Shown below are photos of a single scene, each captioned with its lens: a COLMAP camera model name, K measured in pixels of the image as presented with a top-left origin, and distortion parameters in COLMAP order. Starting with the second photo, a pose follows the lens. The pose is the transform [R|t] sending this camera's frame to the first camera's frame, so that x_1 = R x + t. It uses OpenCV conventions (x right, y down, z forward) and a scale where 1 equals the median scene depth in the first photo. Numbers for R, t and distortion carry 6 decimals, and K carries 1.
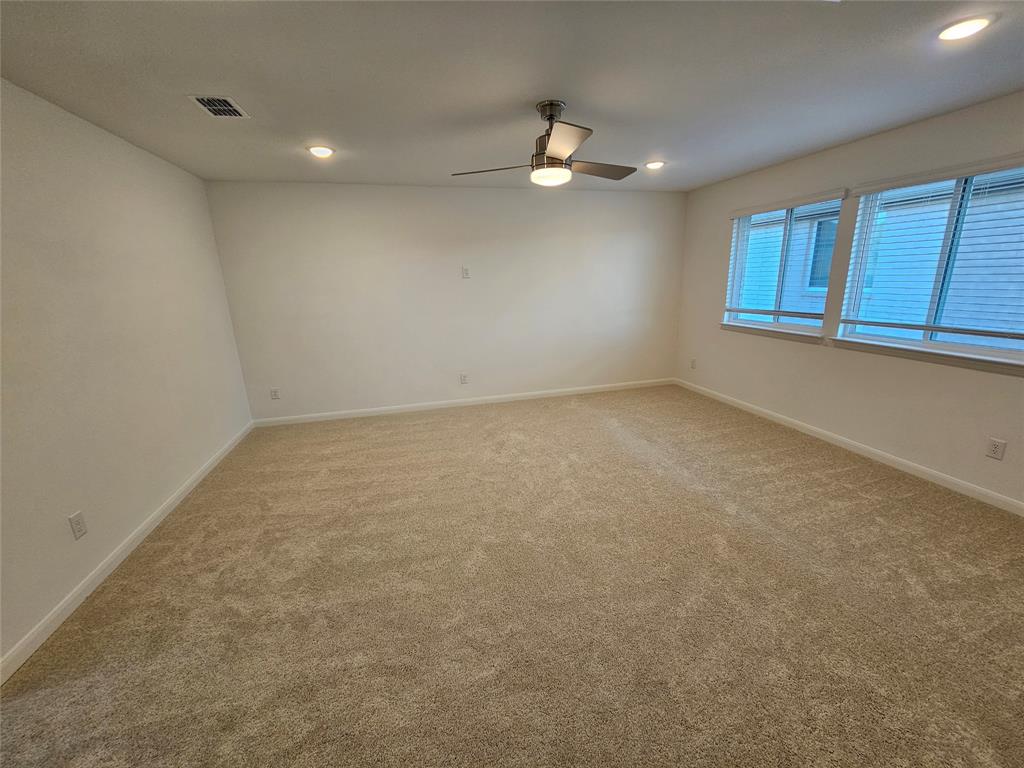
lens RADIAL K [[412.4, 0, 512.5], [0, 412.4, 395.1], [0, 0, 1]] dist [-0.015511, -0.000002]
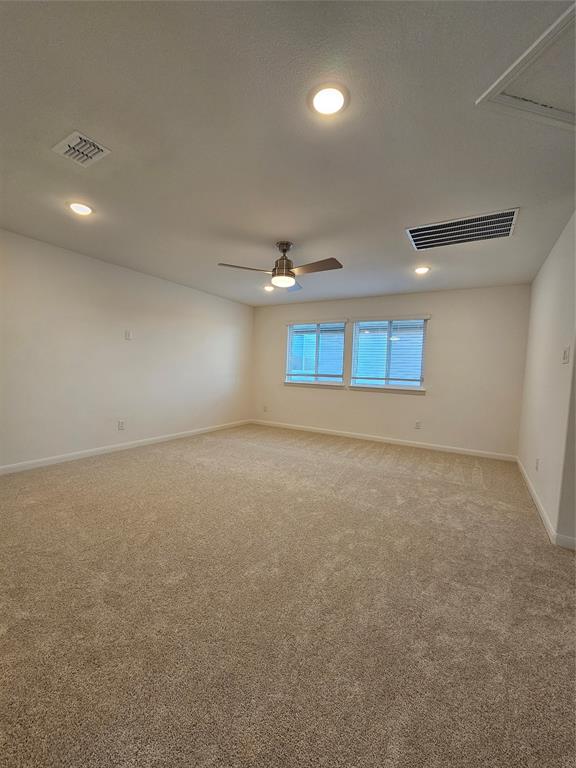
lens RADIAL K [[315.1, 0, 284.4], [0, 315.1, 390.2], [0, 0, 1]] dist [0.000272, -0.000274]
pose [[0.717210, 0.009467, 0.696793, -0.544999], [0.133778, 0.979439, -0.151005, 0.076826], [-0.683896, 0.201518, 0.701197, 0.100653]]
